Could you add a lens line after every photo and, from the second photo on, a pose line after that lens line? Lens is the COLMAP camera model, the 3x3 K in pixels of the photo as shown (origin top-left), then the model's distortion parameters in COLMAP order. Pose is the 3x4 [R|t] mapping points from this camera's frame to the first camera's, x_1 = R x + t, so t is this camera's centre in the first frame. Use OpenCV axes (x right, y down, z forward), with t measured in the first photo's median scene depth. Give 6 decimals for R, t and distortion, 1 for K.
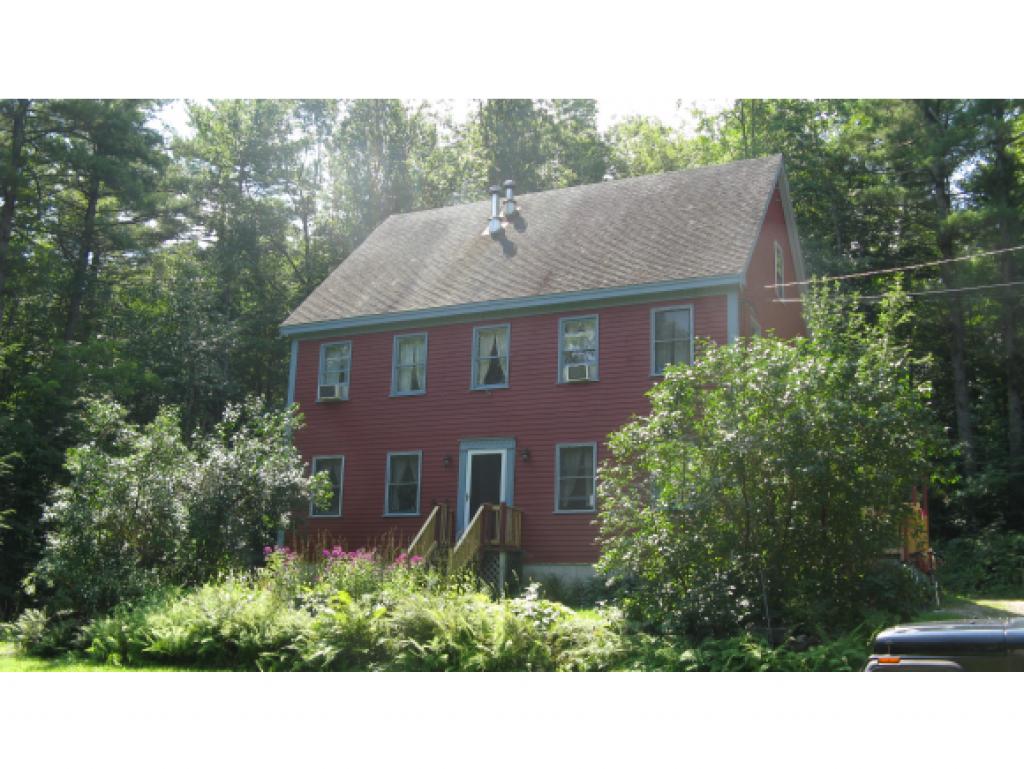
lens RADIAL K [[1075.5, 0, 512.0], [0, 1075.5, 384.5], [0, 0, 1]] dist [-0.180259, 0.214336]
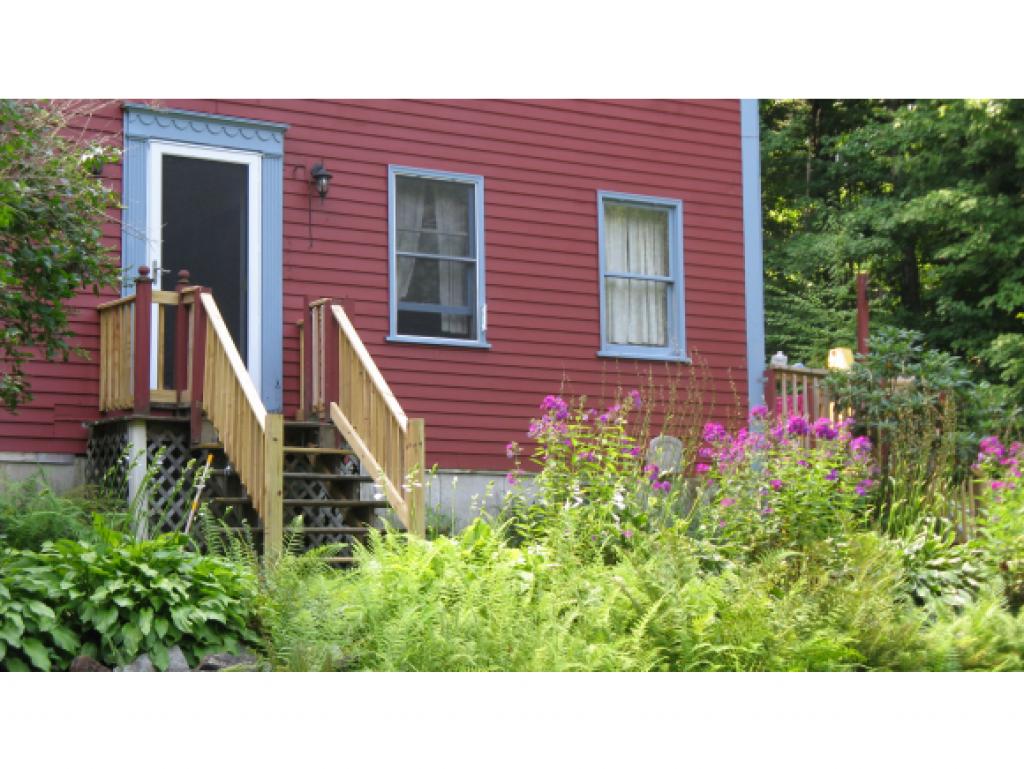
lens RADIAL K [[2141.7, 0, 512.0], [0, 2141.7, 384.5], [0, 0, 1]] dist [0.030939, 0.139049]
pose [[0.530893, 0.066121, 0.844855, -0.574442], [-0.167079, 0.985550, 0.027858, 0.102779], [-0.830805, -0.155948, 0.534269, 0.523766]]
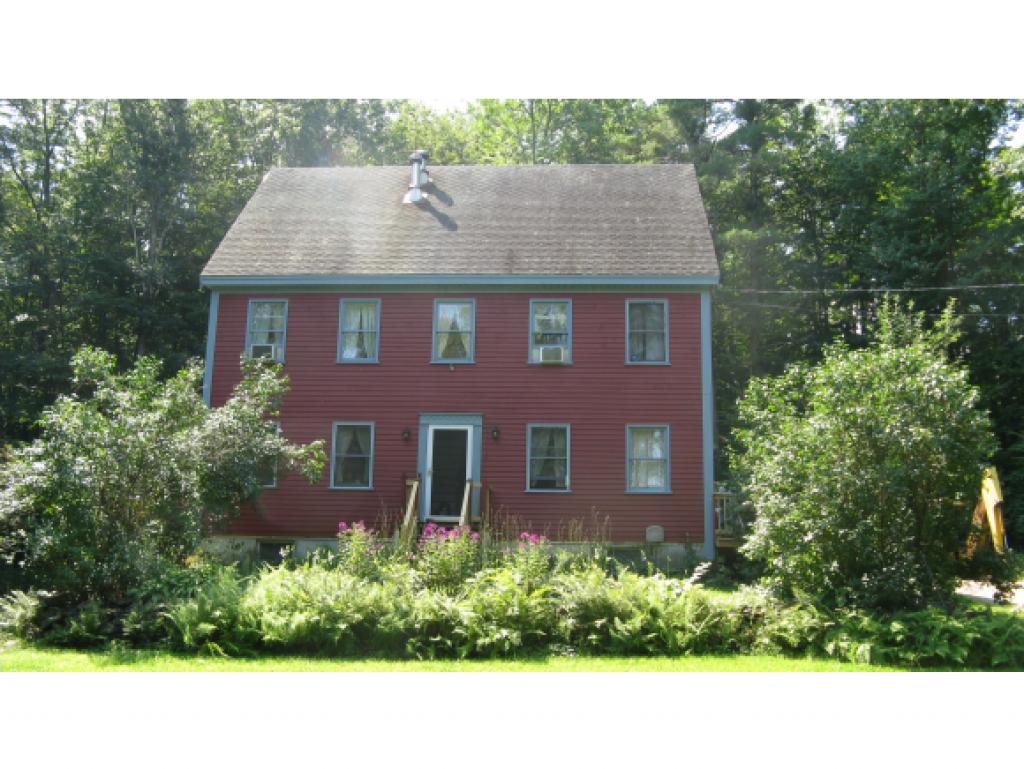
lens RADIAL K [[1063.2, 0, 512.0], [0, 1063.2, 384.5], [0, 0, 1]] dist [-0.164352, 0.031981]
pose [[0.928649, 0.069317, 0.364425, -0.331133], [-0.078541, 0.996855, 0.010532, 0.009197], [-0.362549, -0.038403, 0.931173, 0.076088]]
